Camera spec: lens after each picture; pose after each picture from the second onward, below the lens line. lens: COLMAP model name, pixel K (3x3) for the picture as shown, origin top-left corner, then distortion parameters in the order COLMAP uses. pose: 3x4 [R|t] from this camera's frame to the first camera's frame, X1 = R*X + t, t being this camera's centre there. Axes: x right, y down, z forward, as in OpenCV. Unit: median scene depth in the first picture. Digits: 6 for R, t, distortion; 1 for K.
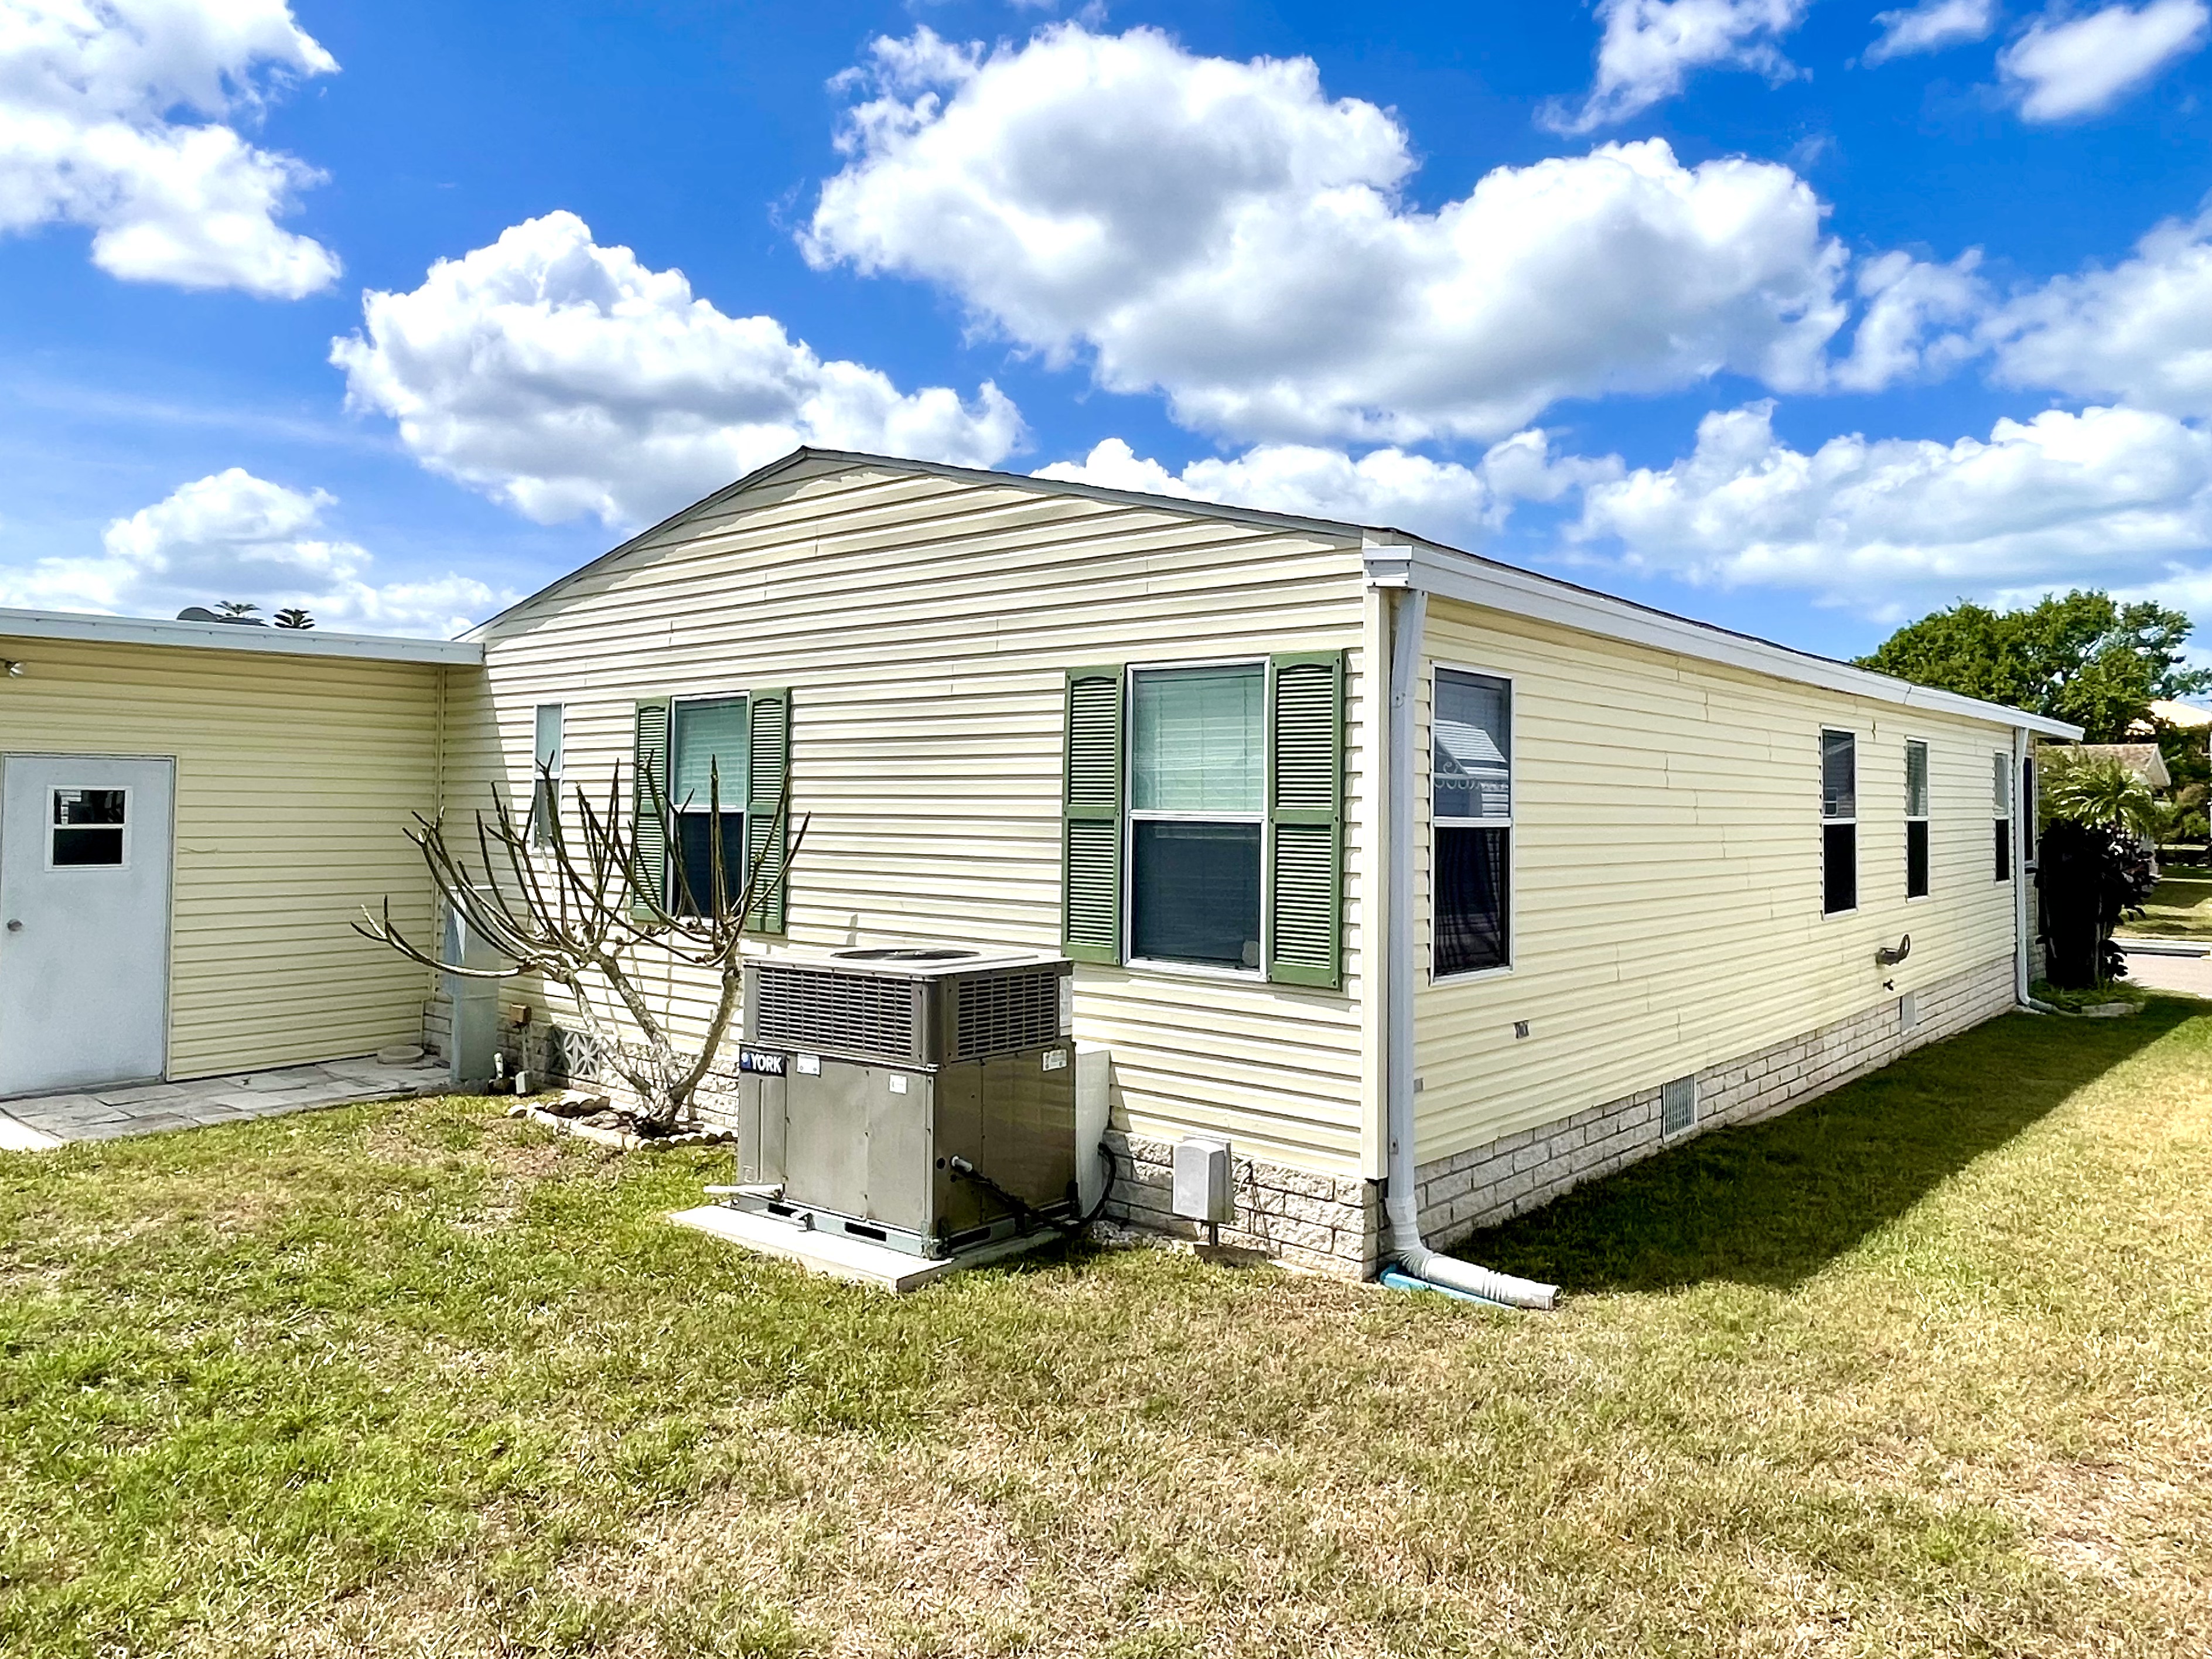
lens RADIAL K [[1420.9, 0, 1105.3], [0, 1420.9, 640.2], [0, 0, 1]] dist [-0.001707, -0.002283]
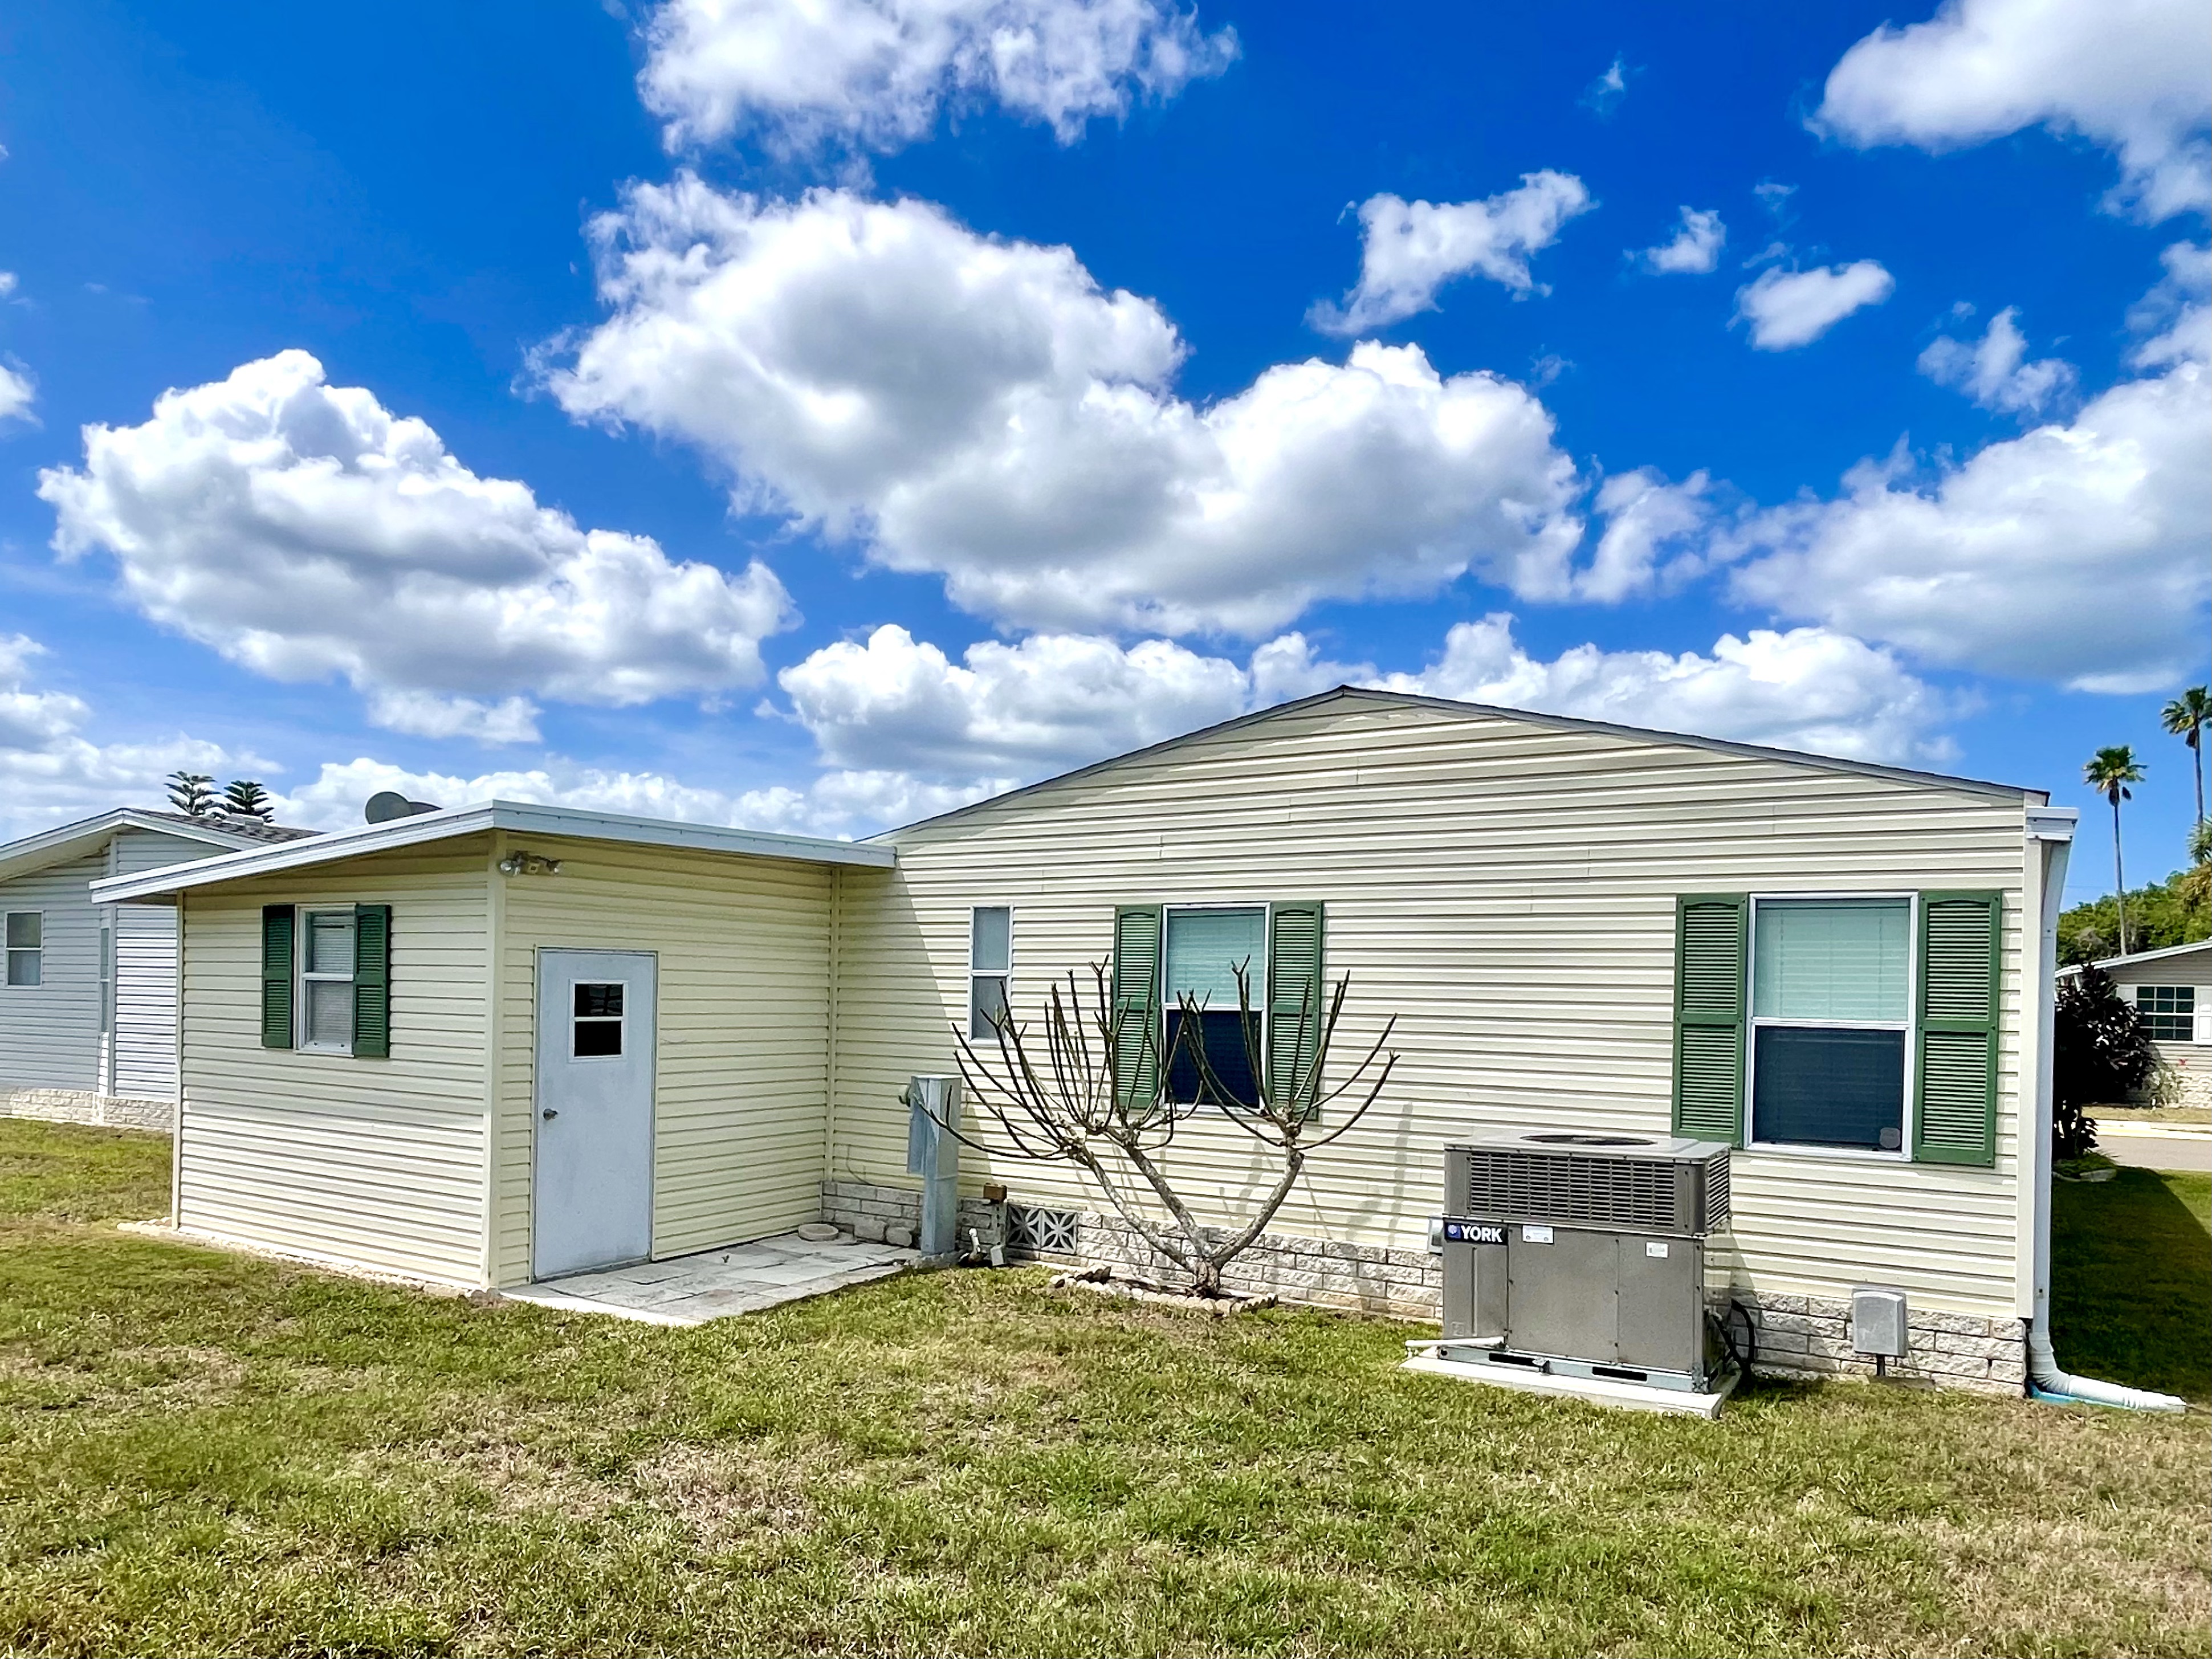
lens RADIAL K [[1374.6, 0, 1112.2], [0, 1374.6, 860.0], [0, 0, 1]] dist [-0.007717, -0.005328]
pose [[0.992042, 0.020703, 0.124192, -0.630185], [-0.023693, 0.999463, 0.022647, -0.023093], [-0.123657, -0.025410, 0.992000, -0.059854]]
